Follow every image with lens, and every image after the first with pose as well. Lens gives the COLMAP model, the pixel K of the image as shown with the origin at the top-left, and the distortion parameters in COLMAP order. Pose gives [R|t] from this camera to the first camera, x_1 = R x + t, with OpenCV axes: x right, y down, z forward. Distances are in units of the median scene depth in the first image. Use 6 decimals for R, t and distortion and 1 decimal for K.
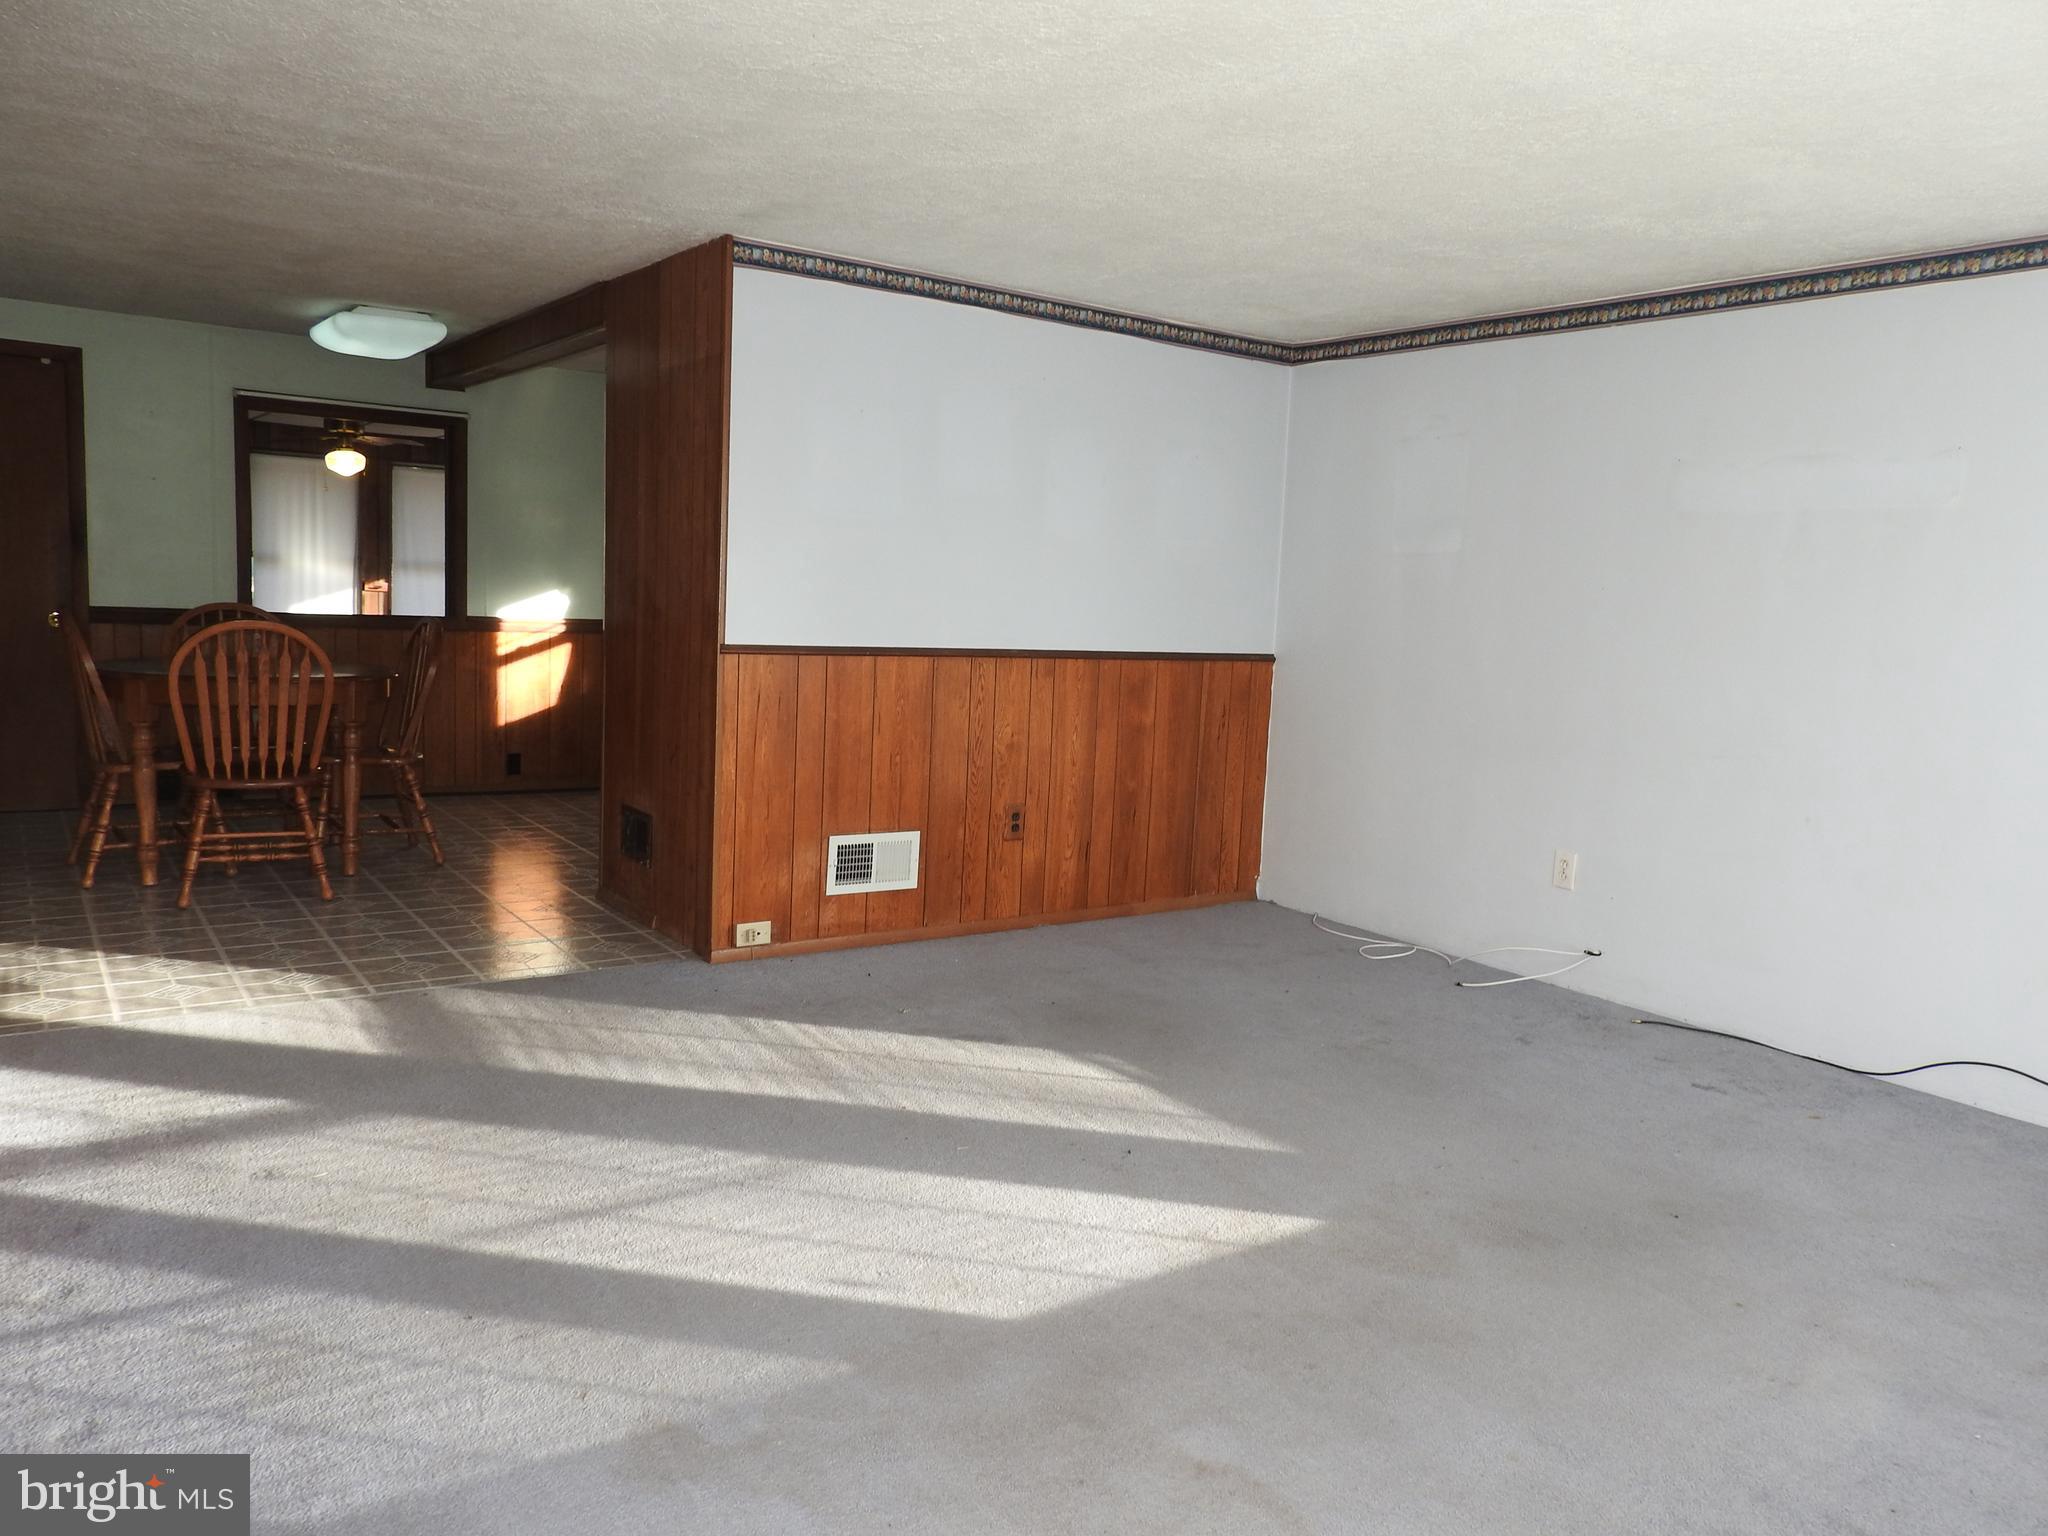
lens RADIAL K [[1412.7, 0, 1024.0], [0, 1412.7, 768.0], [0, 0, 1]] dist [0.040690, -0.072749]
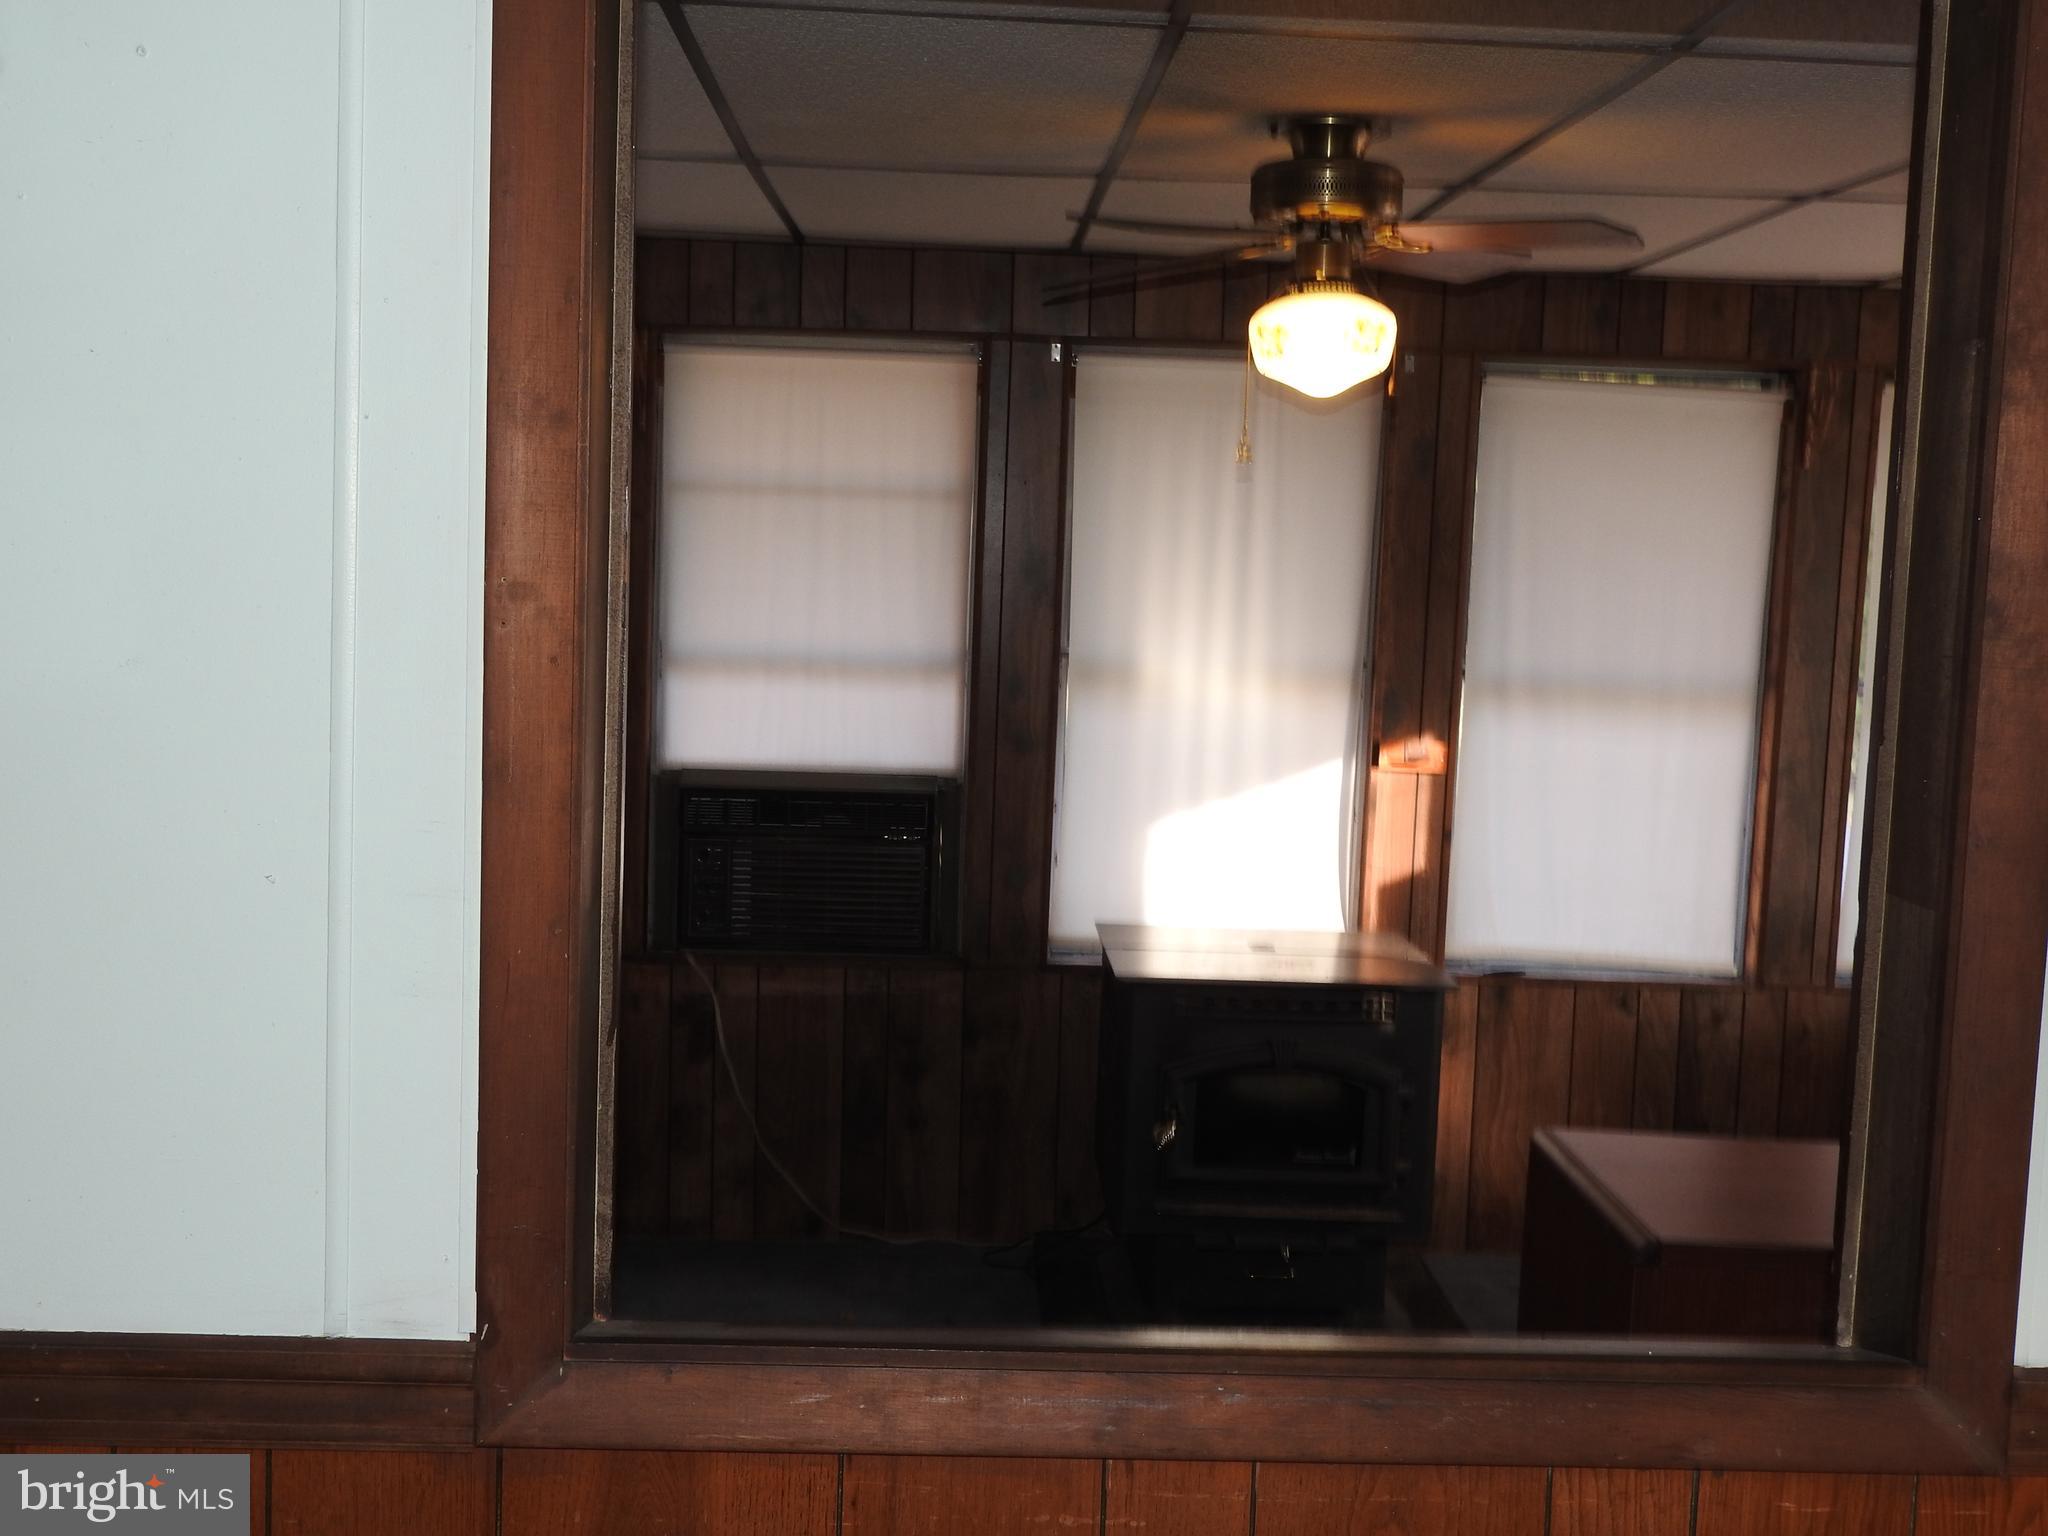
lens RADIAL K [[2384.9, 0, 1024.0], [0, 2384.9, 768.0], [0, 0, 1]] dist [-0.013190, -0.016079]
pose [[0.829582, 0.039735, -0.556969, -0.339594], [-0.072305, 0.996711, -0.036588, -0.145224], [0.553683, 0.070624, 0.829727, 0.748906]]
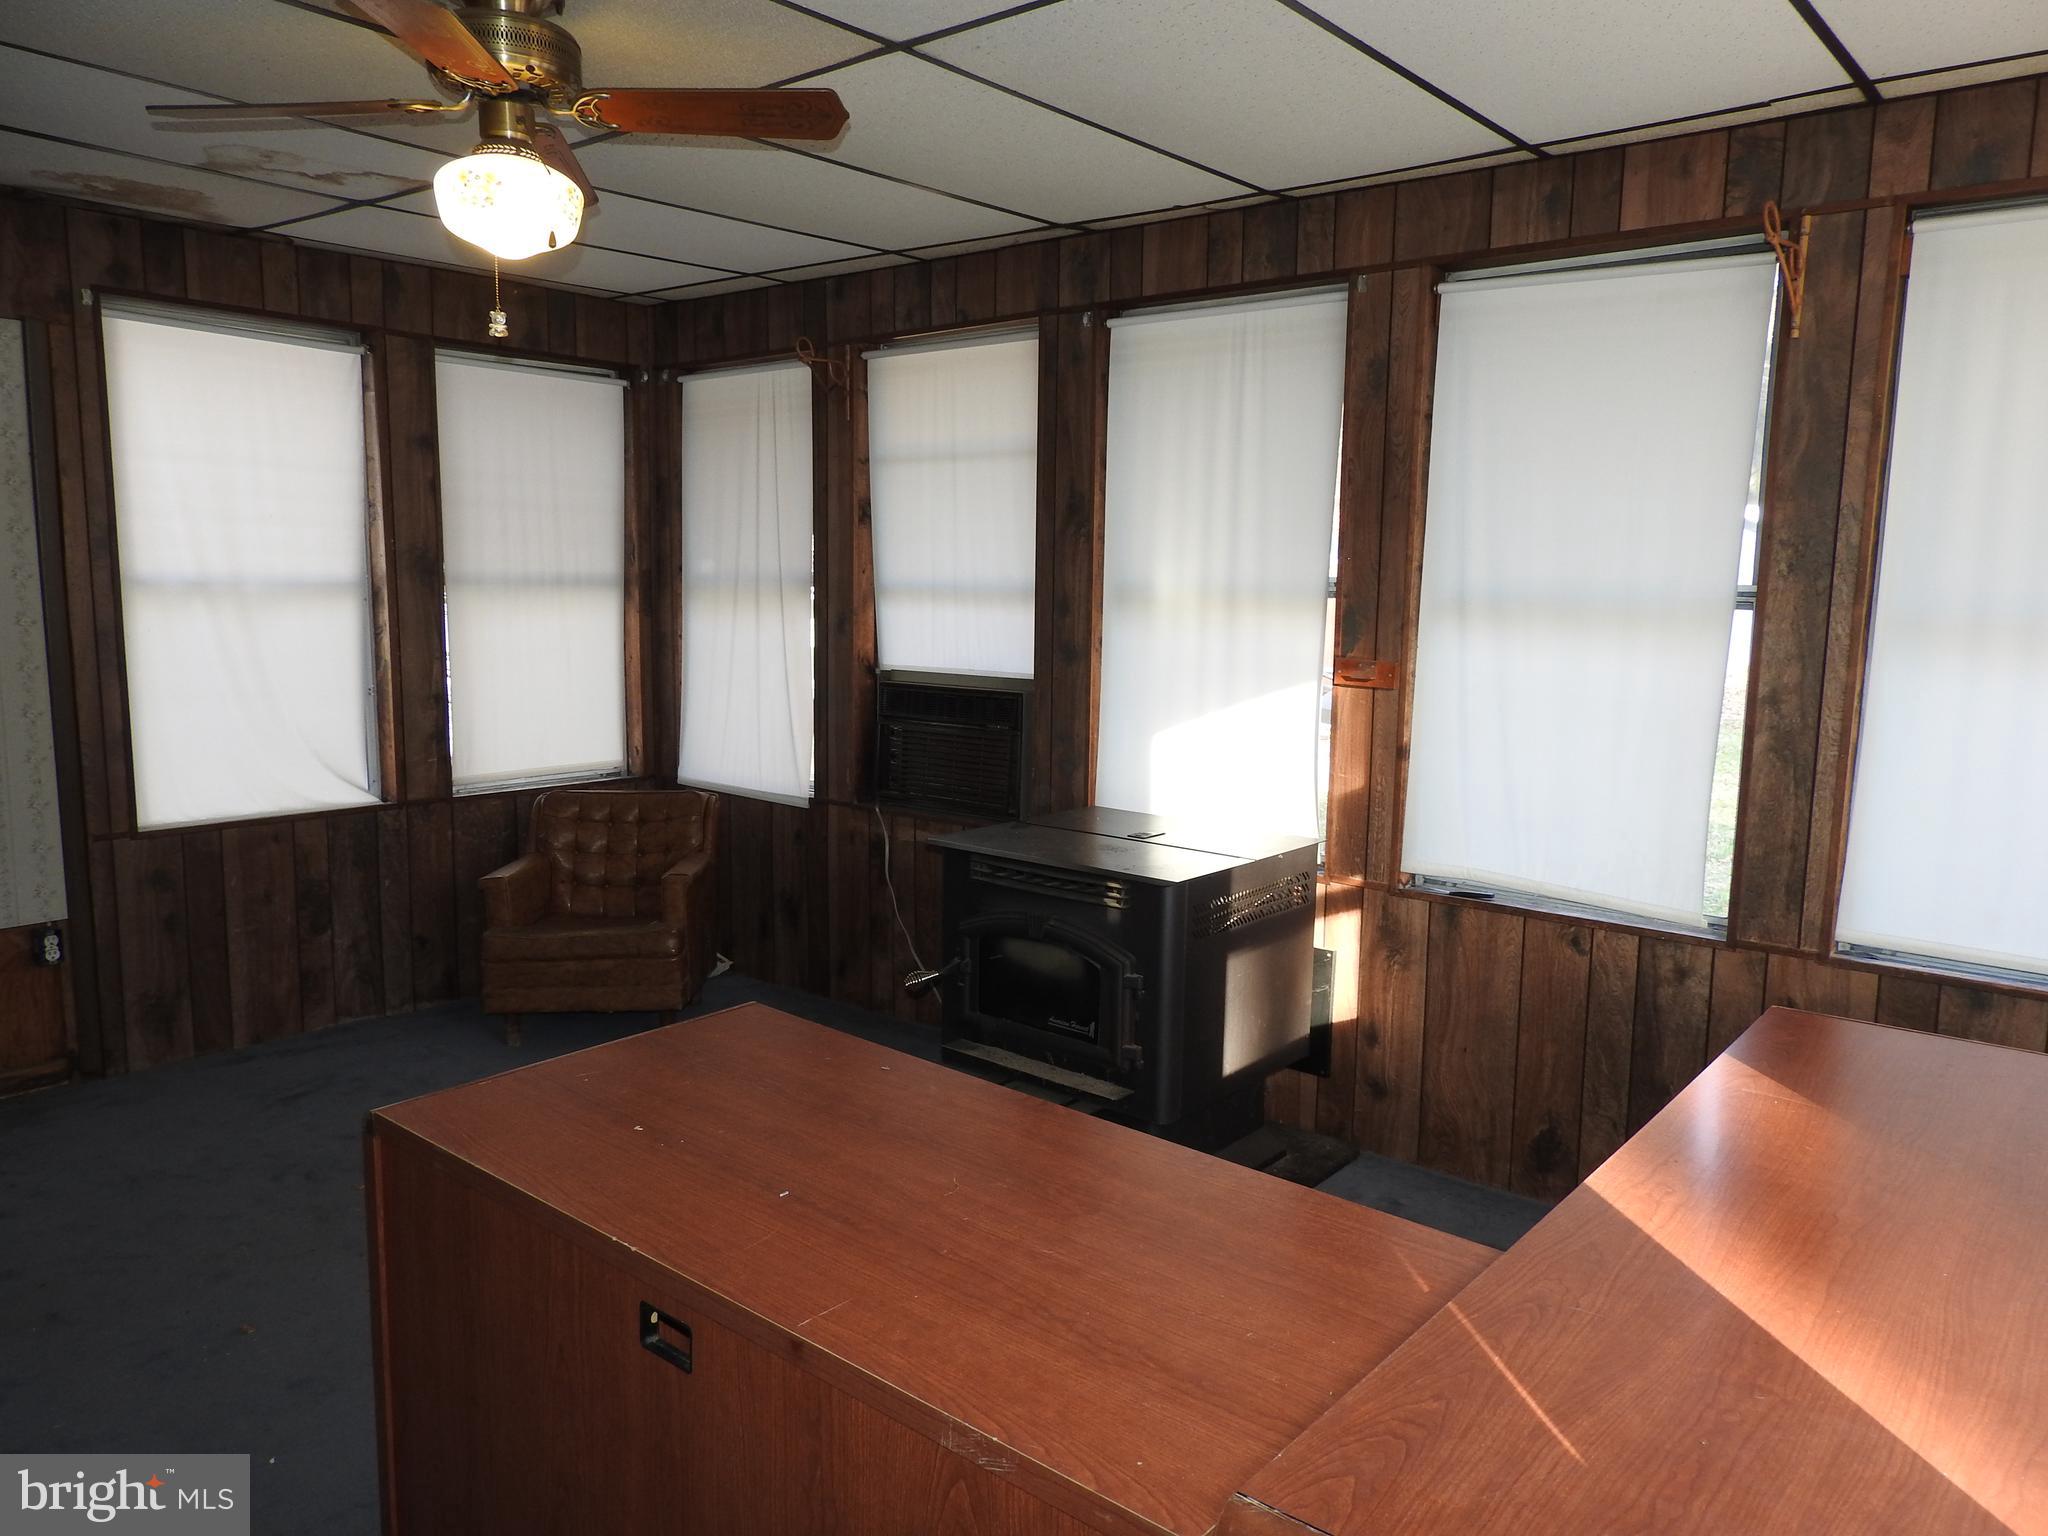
lens RADIAL K [[1462.2, 0, 1024.0], [0, 1462.2, 768.0], [0, 0, 1]] dist [0.008465, -0.007324]
pose [[0.251709, 0.094091, -0.963218, -0.220741], [-0.127882, 0.989769, 0.063266, -0.171029], [0.959317, 0.107254, 0.261167, 1.224833]]
